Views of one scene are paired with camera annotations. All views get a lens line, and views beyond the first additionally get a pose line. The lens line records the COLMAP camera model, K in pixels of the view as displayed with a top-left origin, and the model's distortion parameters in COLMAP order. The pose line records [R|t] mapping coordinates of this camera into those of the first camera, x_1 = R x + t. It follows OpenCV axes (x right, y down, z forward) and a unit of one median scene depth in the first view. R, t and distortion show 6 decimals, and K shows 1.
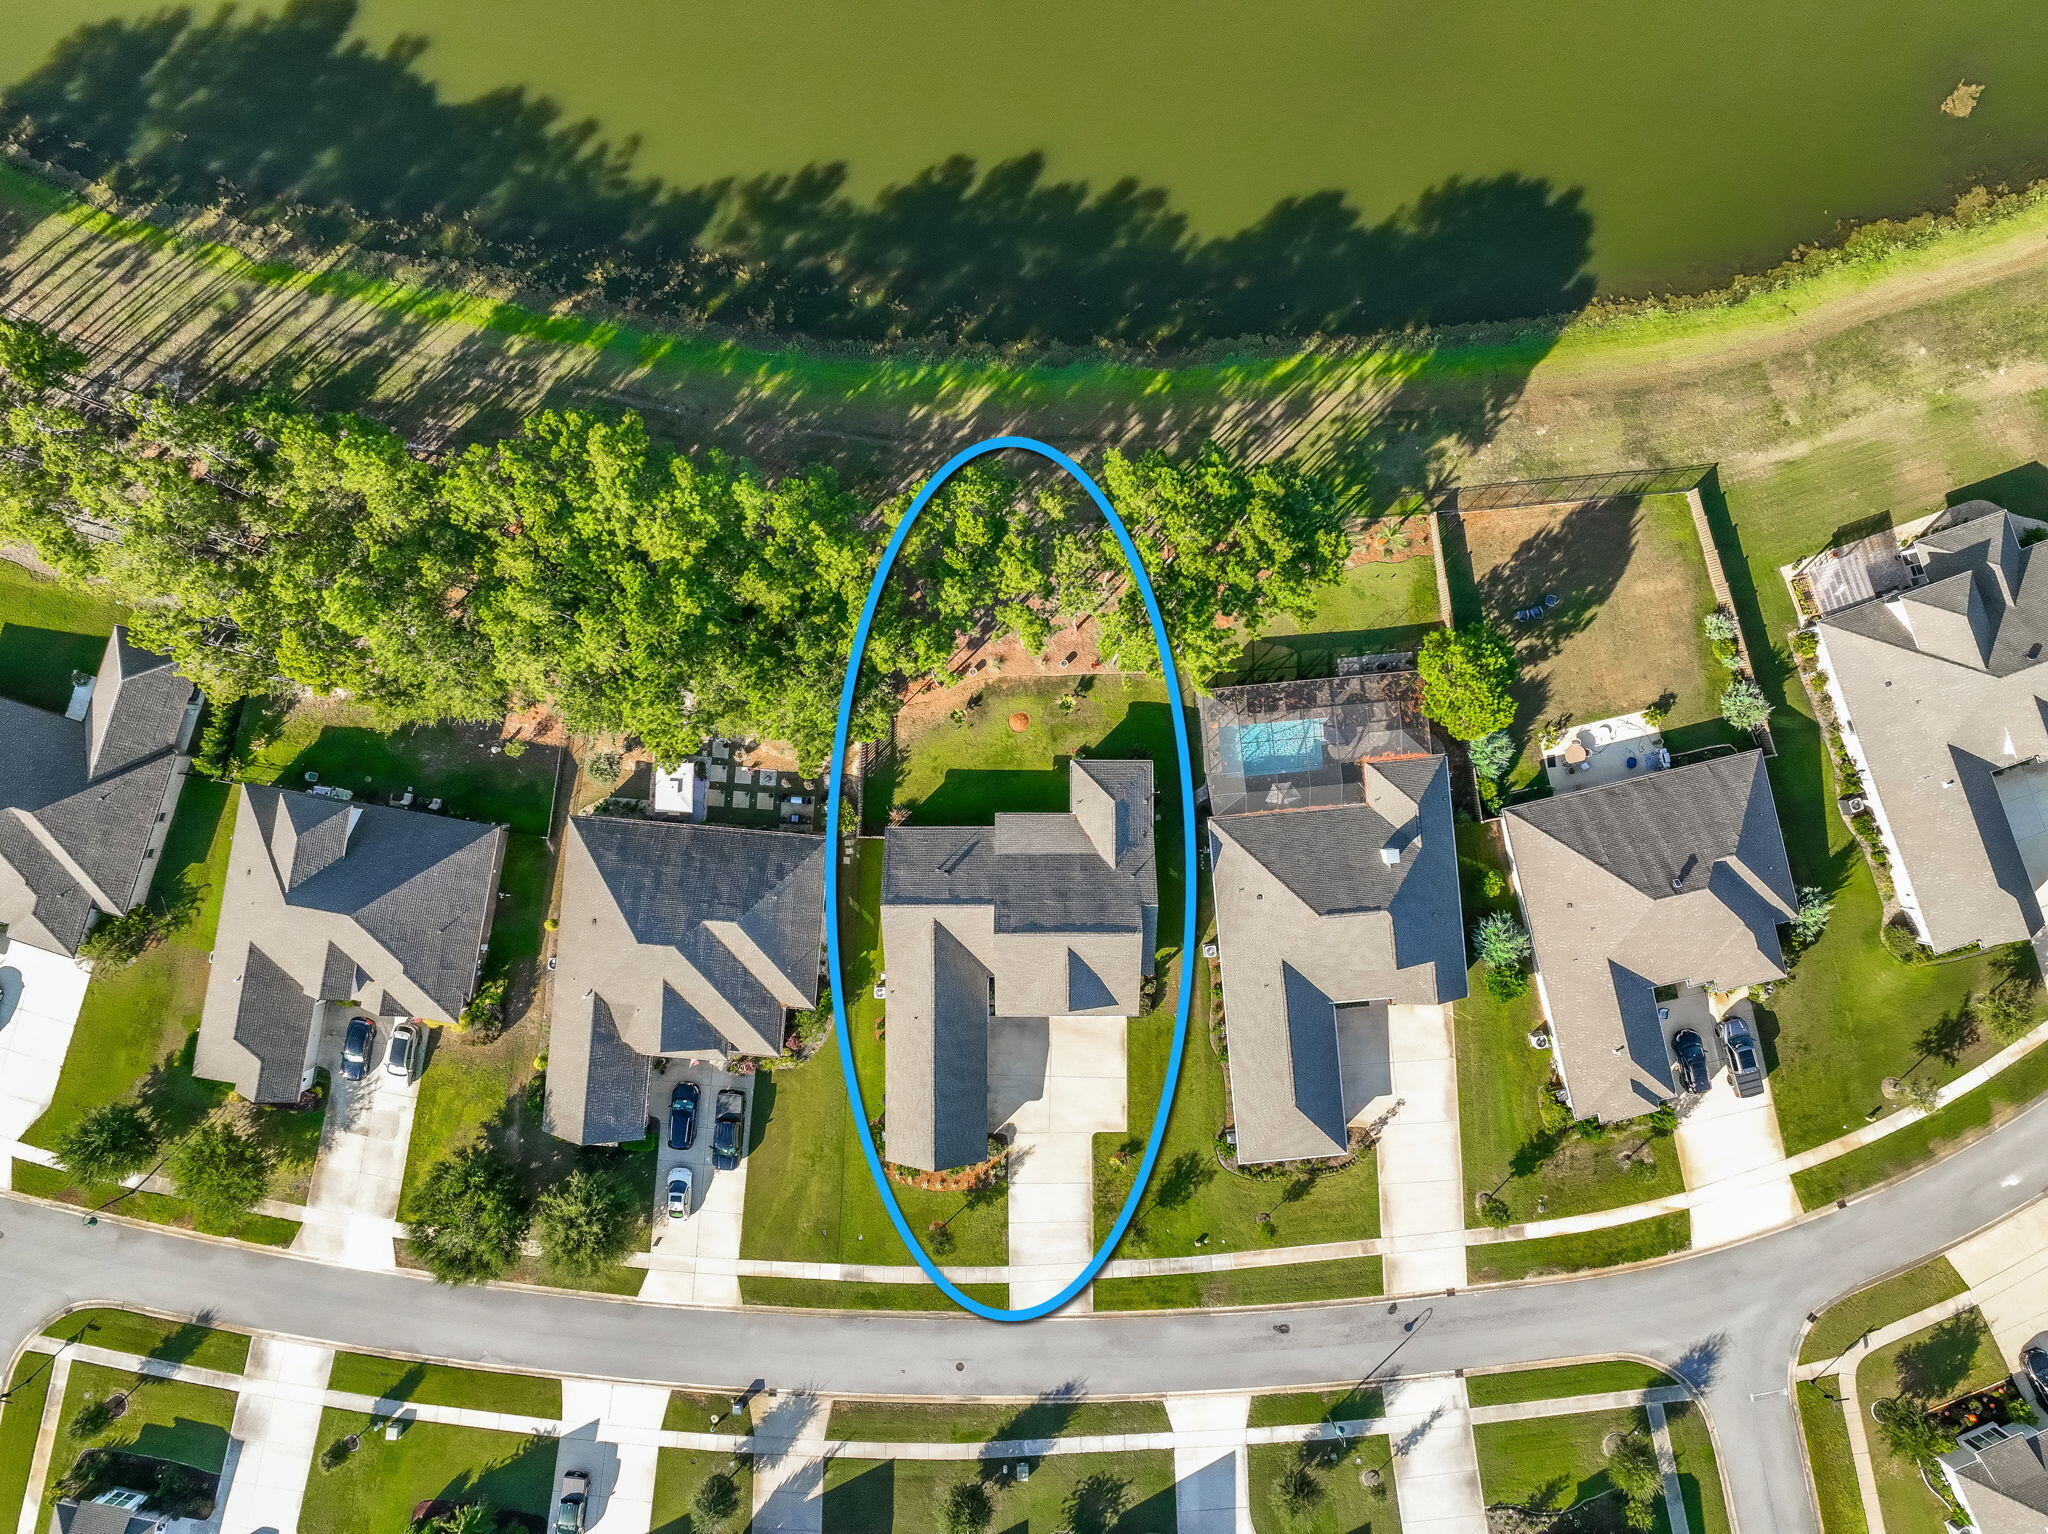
lens RADIAL K [[1439.9, 0, 1024.3], [0, 1439.9, 762.2], [0, 0, 1]] dist [0.001540, 0.018076]
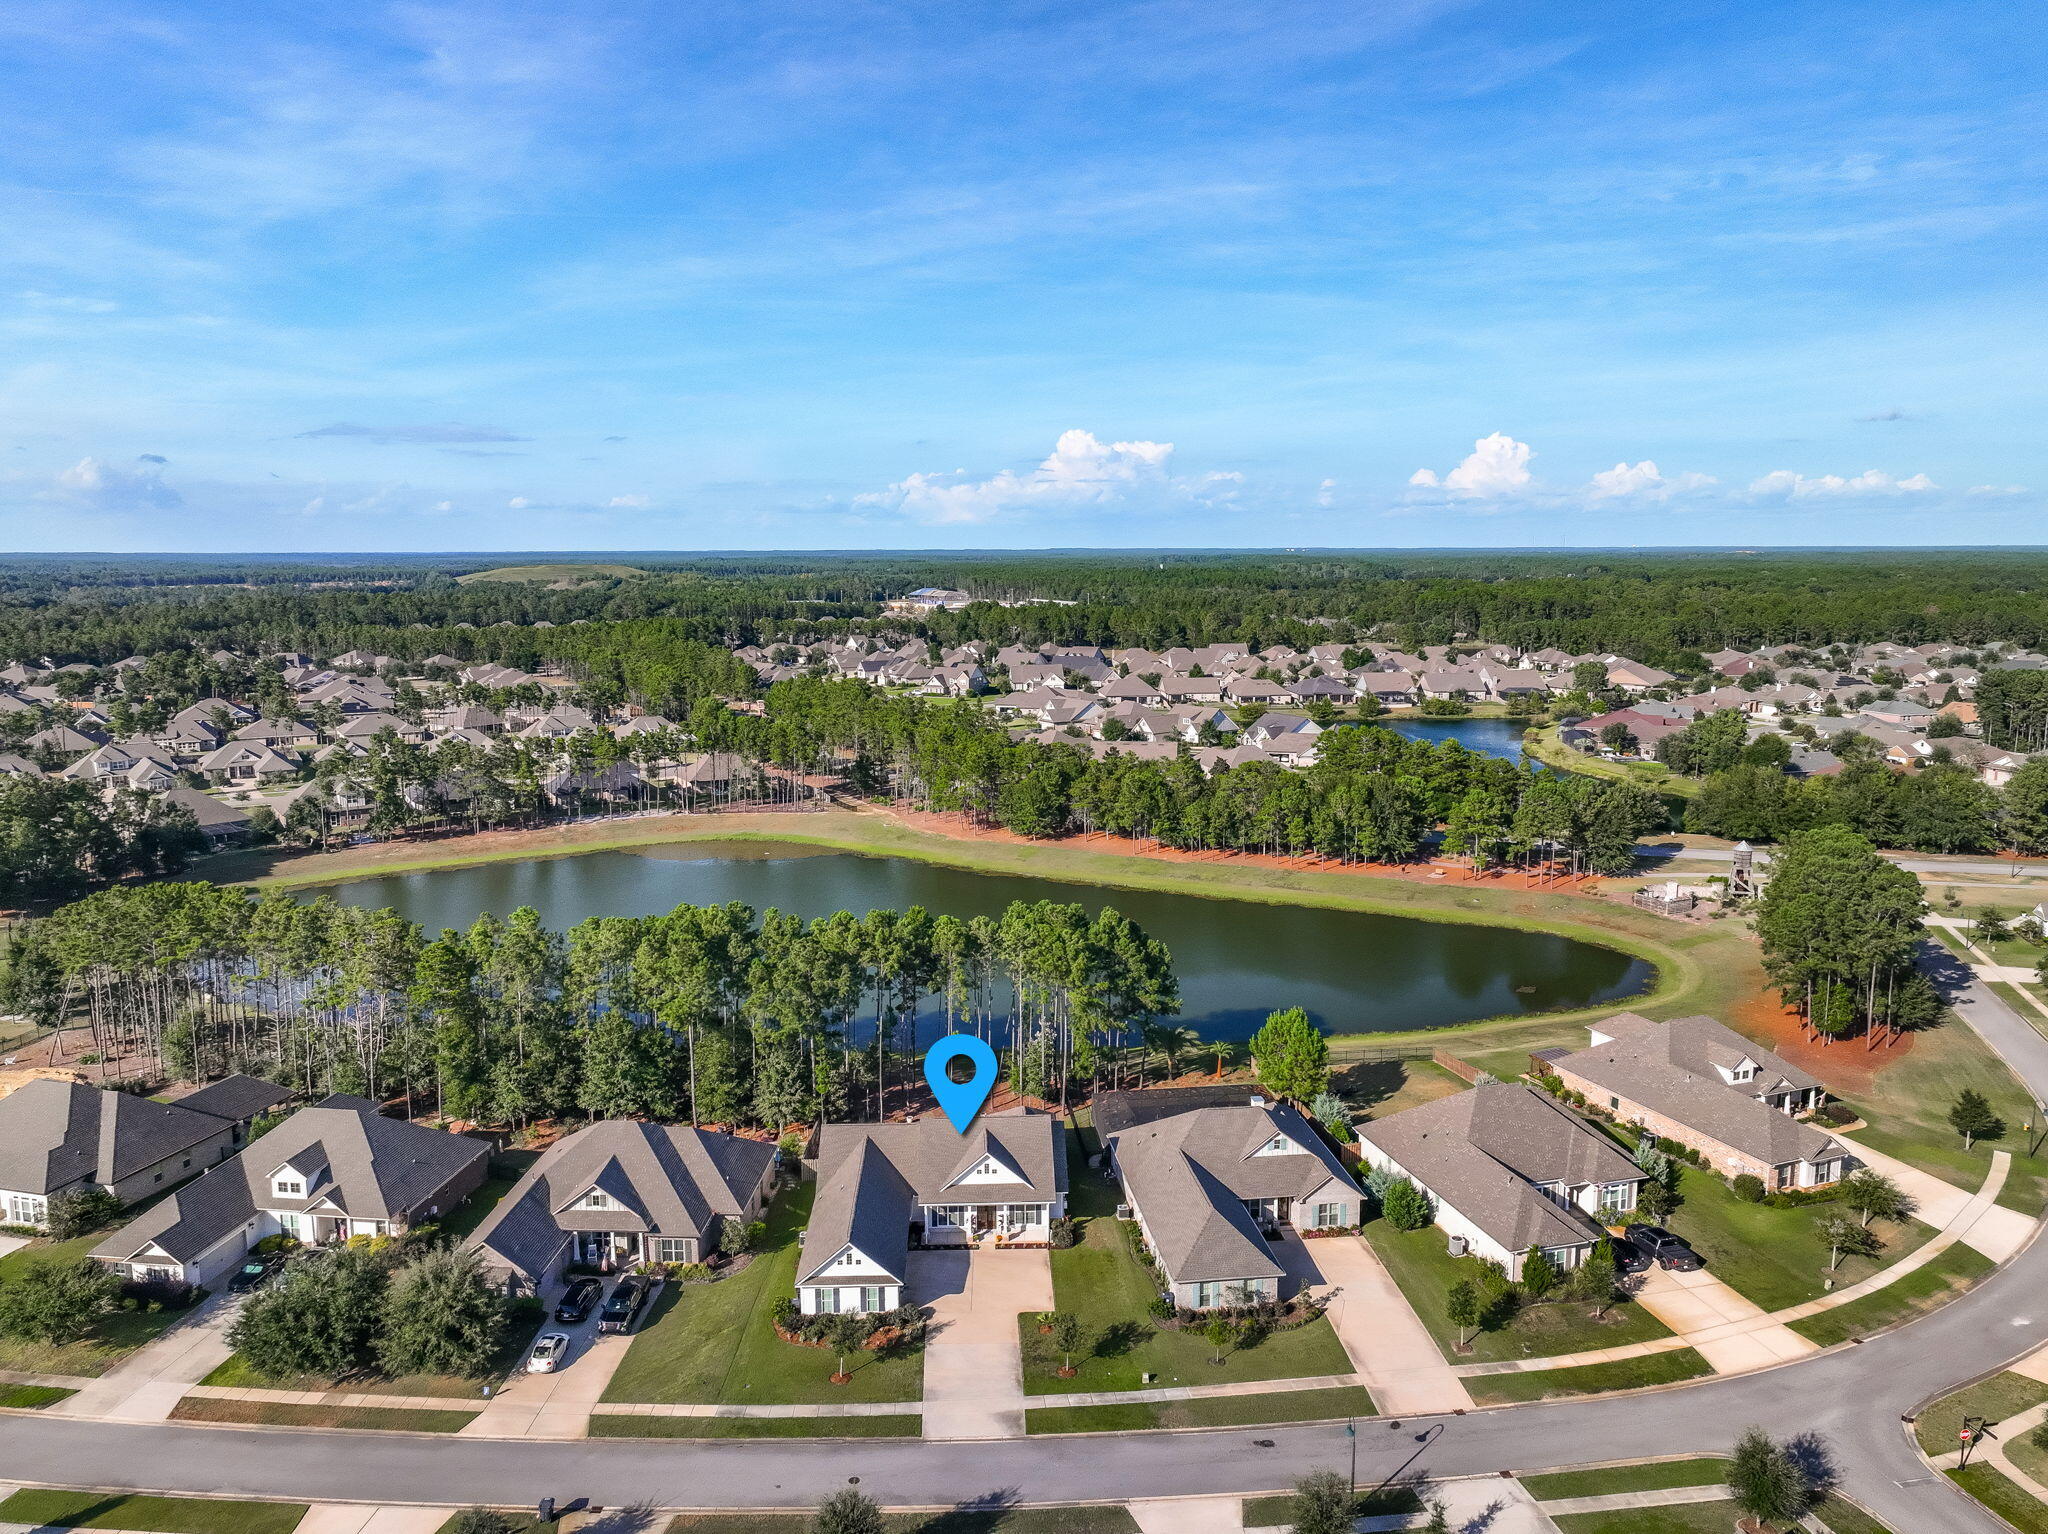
lens RADIAL K [[1439.9, 0, 1024.3], [0, 1439.9, 762.2], [0, 0, 1]] dist [0.001540, 0.018076]
pose [[0.999338, -0.006137, 0.035864, 0.020555], [0.036377, 0.147996, -0.988319, 1.118939], [0.000758, 0.988969, 0.148121, 0.512041]]
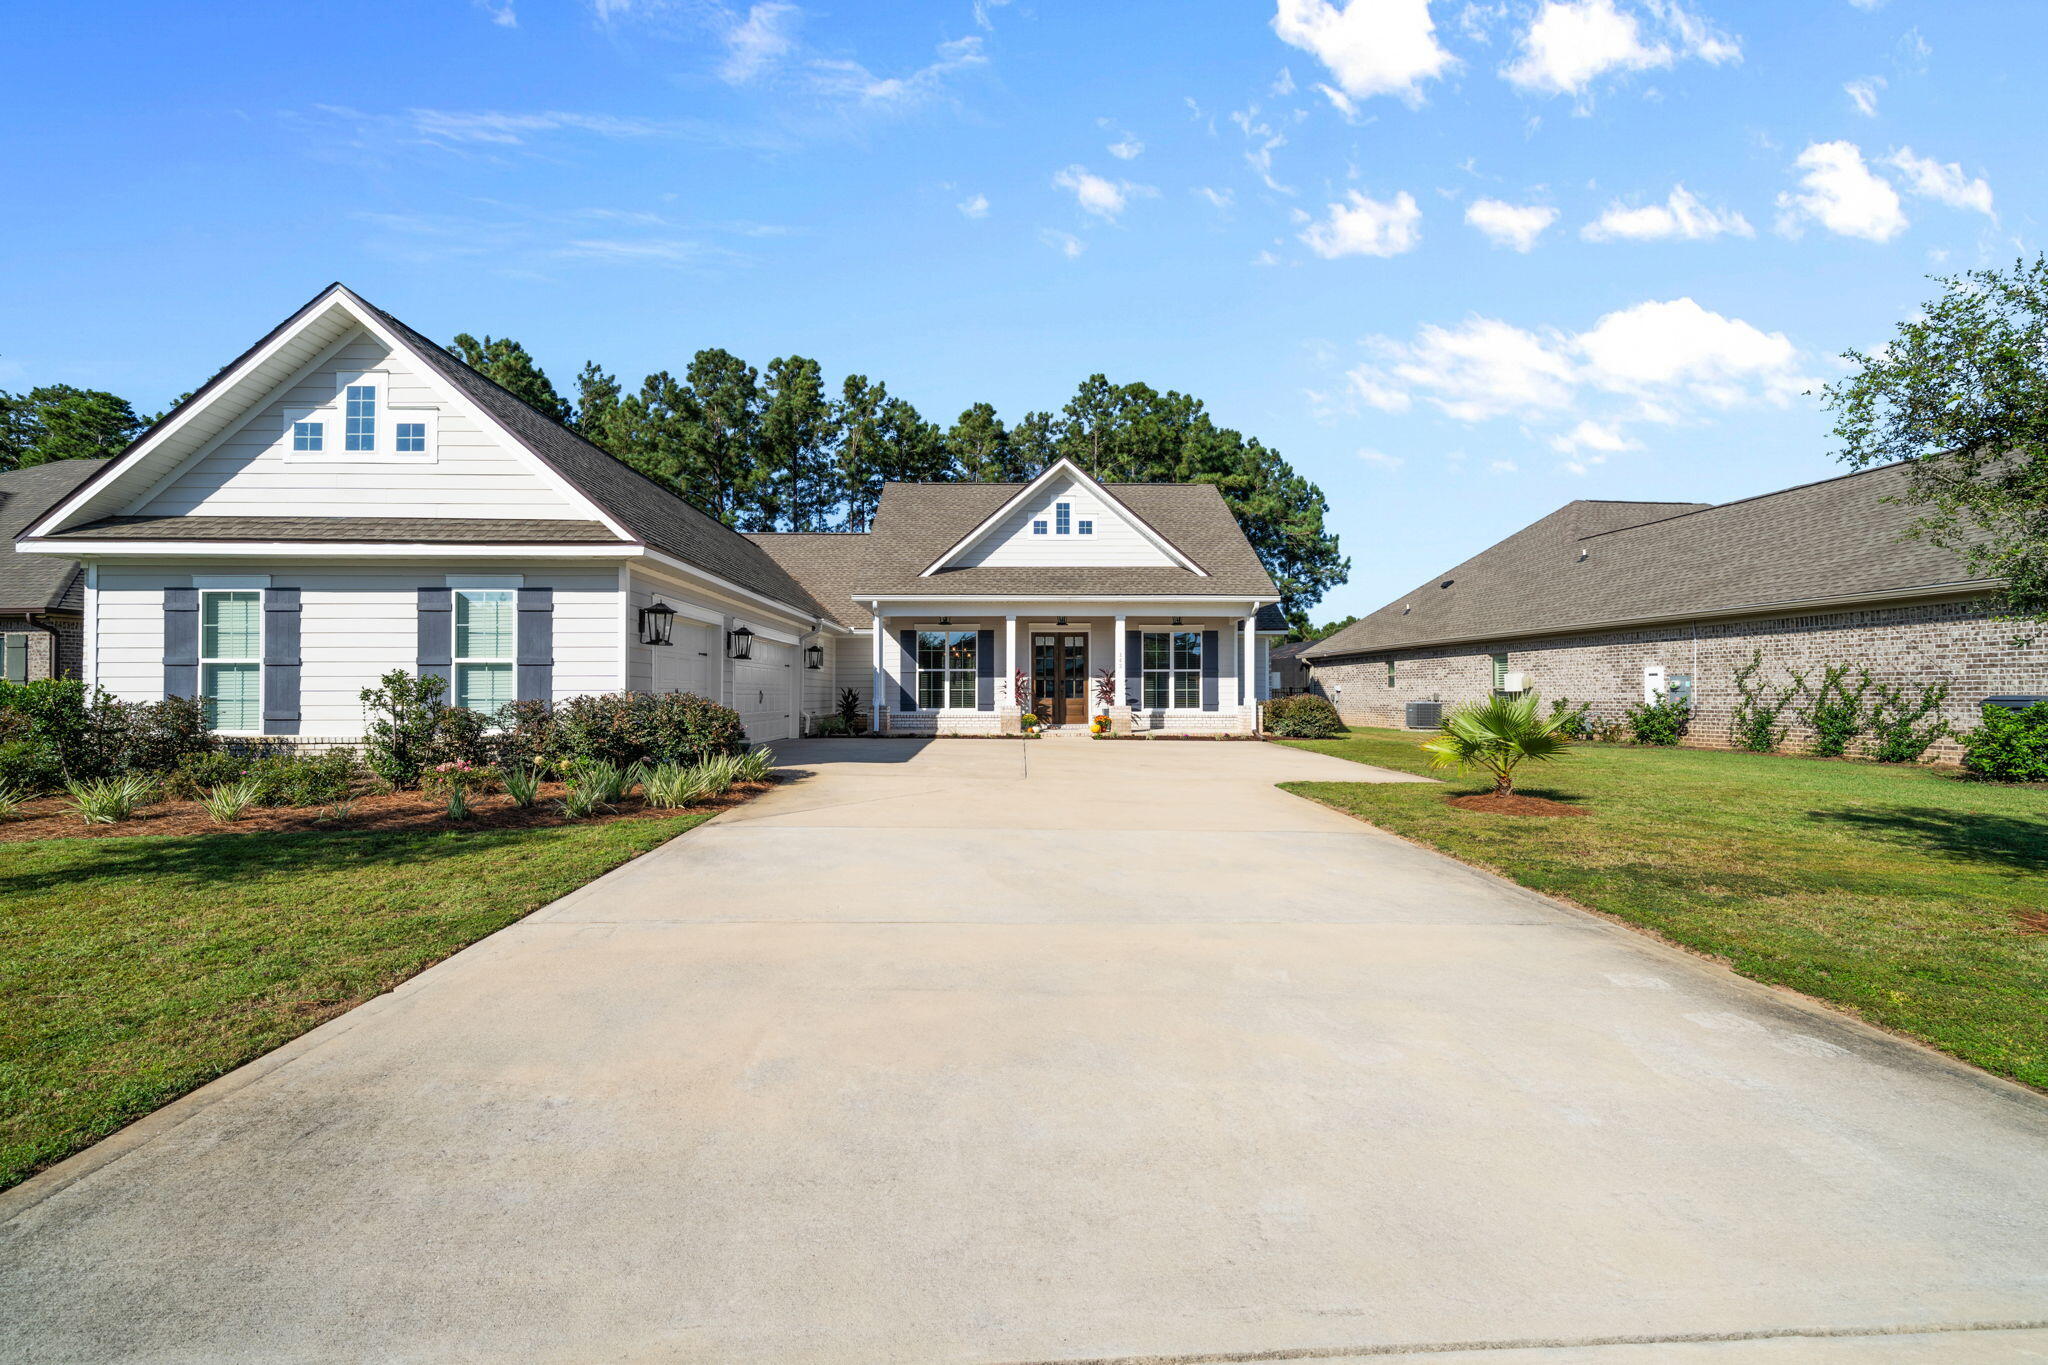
lens RADIAL K [[899.9, 0, 1024.0], [0, 899.9, 682.5], [0, 0, 1]] dist [-0.001506, 0.001183]
pose [[0.999298, 0.009726, 0.036184, 0.012249], [0.036305, -0.012588, -0.999261, 0.367389], [-0.009264, 0.999873, -0.012932, 0.986418]]
